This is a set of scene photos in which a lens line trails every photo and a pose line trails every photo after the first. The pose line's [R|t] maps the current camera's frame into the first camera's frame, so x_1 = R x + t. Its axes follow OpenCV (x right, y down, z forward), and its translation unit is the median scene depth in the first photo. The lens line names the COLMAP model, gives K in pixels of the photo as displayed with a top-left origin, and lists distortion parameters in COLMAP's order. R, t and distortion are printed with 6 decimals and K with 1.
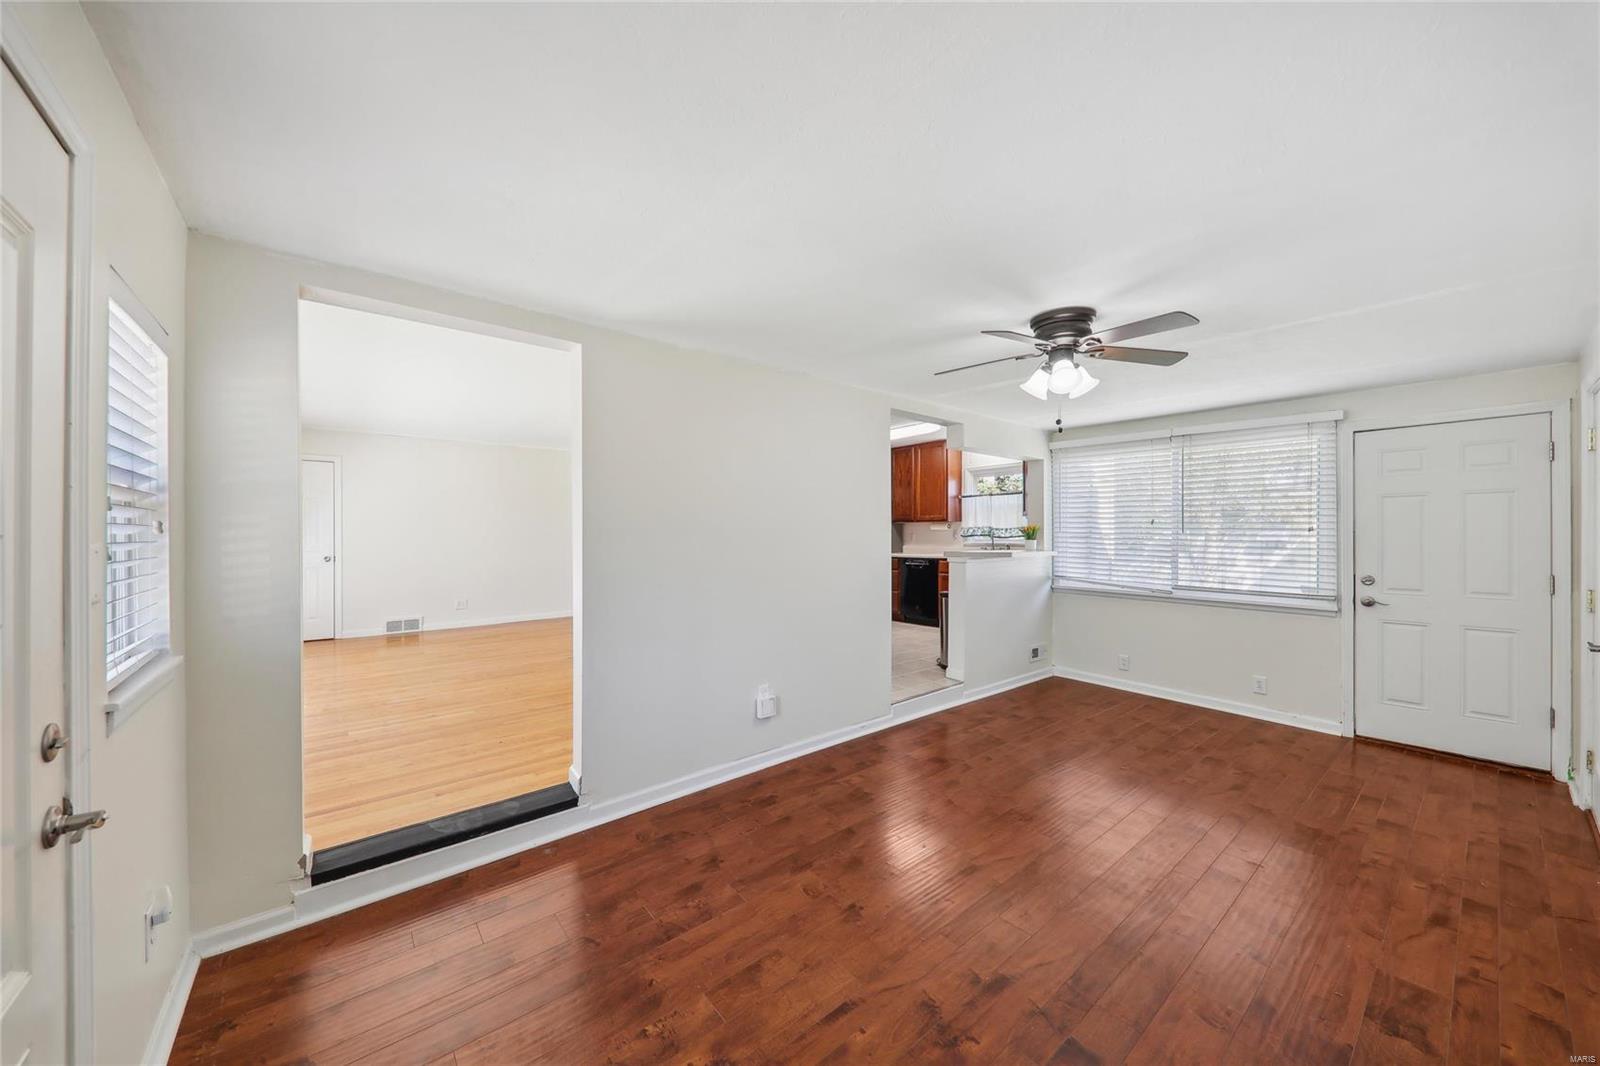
lens RADIAL K [[564.1, 0, 804.0], [0, 564.1, 532.9], [0, 0, 1]] dist [0.023912, -0.011434]
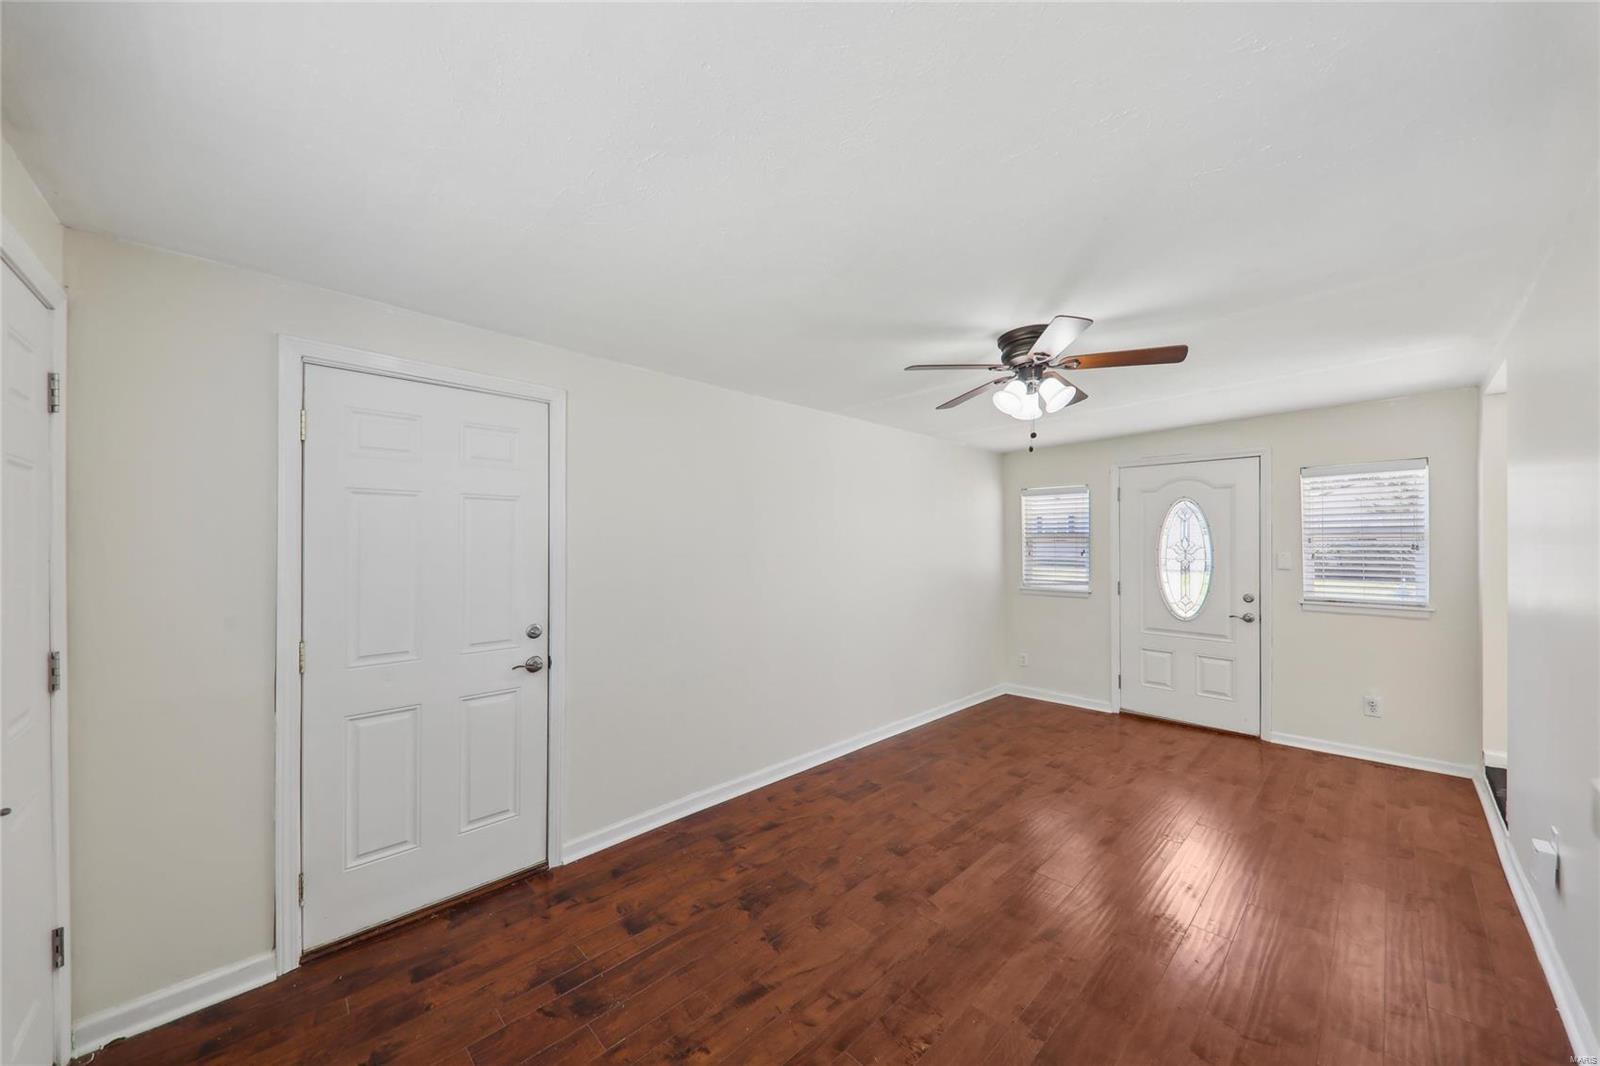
lens RADIAL K [[566.8, 0, 806.3], [0, 566.8, 541.8], [0, 0, 1]] dist [0.015423, -0.009226]
pose [[-0.996322, 0.002025, -0.085667, 0.708073], [0.002242, 0.999995, -0.002436, -0.014433], [0.085661, -0.002619, -0.996321, 1.488273]]
